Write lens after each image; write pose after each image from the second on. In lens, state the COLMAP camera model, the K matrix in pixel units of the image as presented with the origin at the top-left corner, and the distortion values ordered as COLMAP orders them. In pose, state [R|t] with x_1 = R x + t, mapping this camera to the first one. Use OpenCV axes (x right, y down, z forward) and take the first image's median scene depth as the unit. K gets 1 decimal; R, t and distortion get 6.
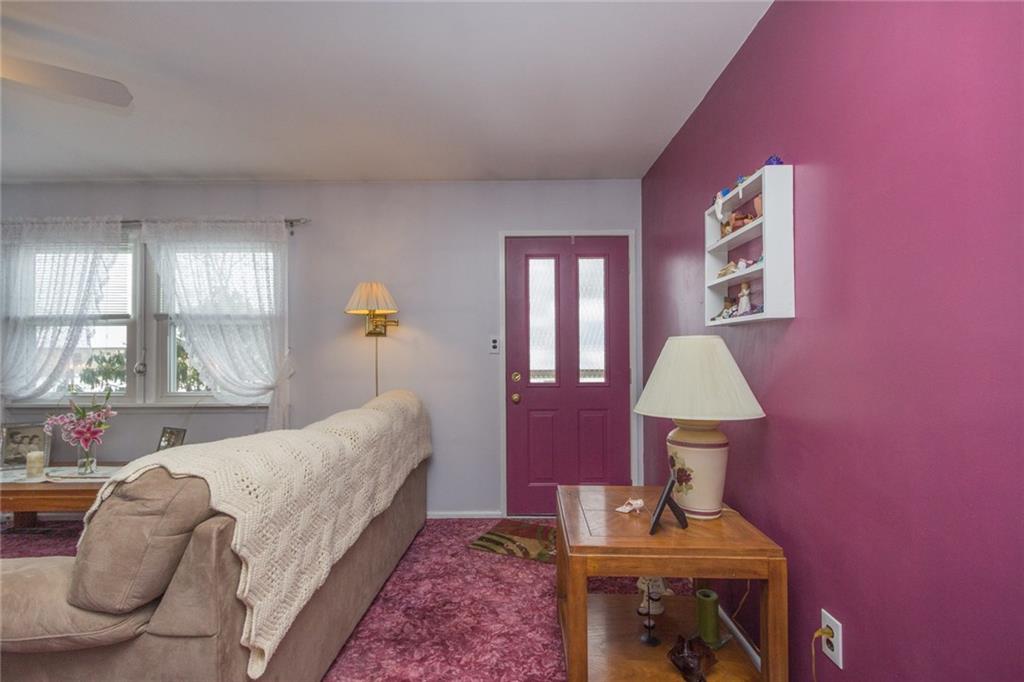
lens RADIAL K [[468.3, 0, 513.7], [0, 468.3, 345.8], [0, 0, 1]] dist [0.010029, -0.000172]
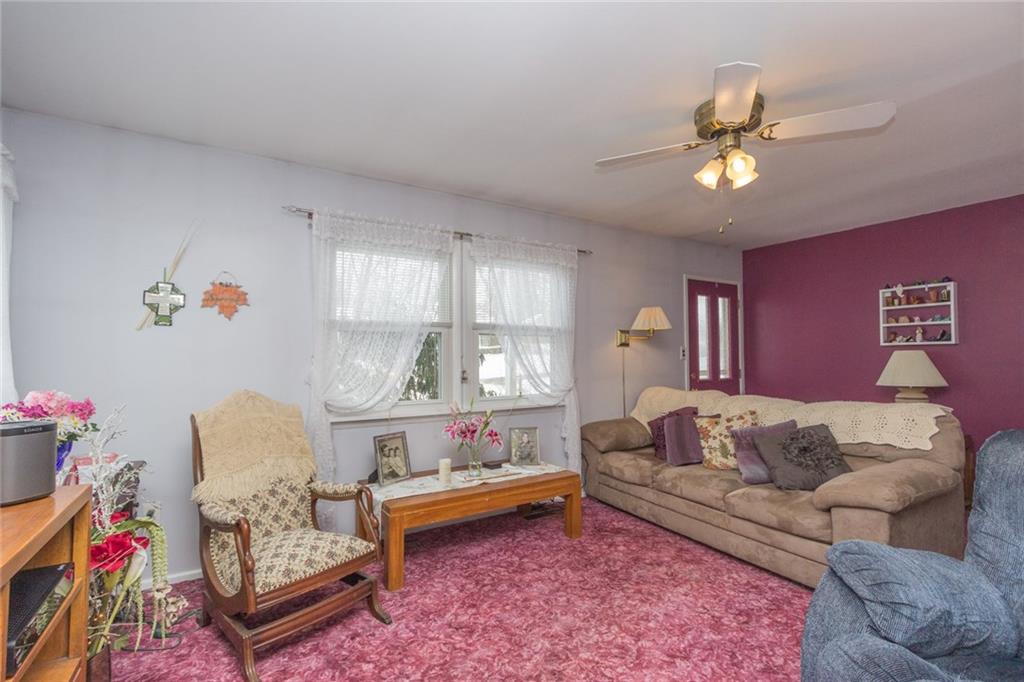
lens RADIAL K [[468.3, 0, 518.0], [0, 468.3, 338.5], [0, 0, 1]] dist [0.010029, -0.000172]
pose [[0.838108, 0.022959, 0.545021, -1.242816], [-0.005025, 0.999396, -0.034373, 0.003753], [-0.545481, 0.026069, 0.837718, 0.077602]]
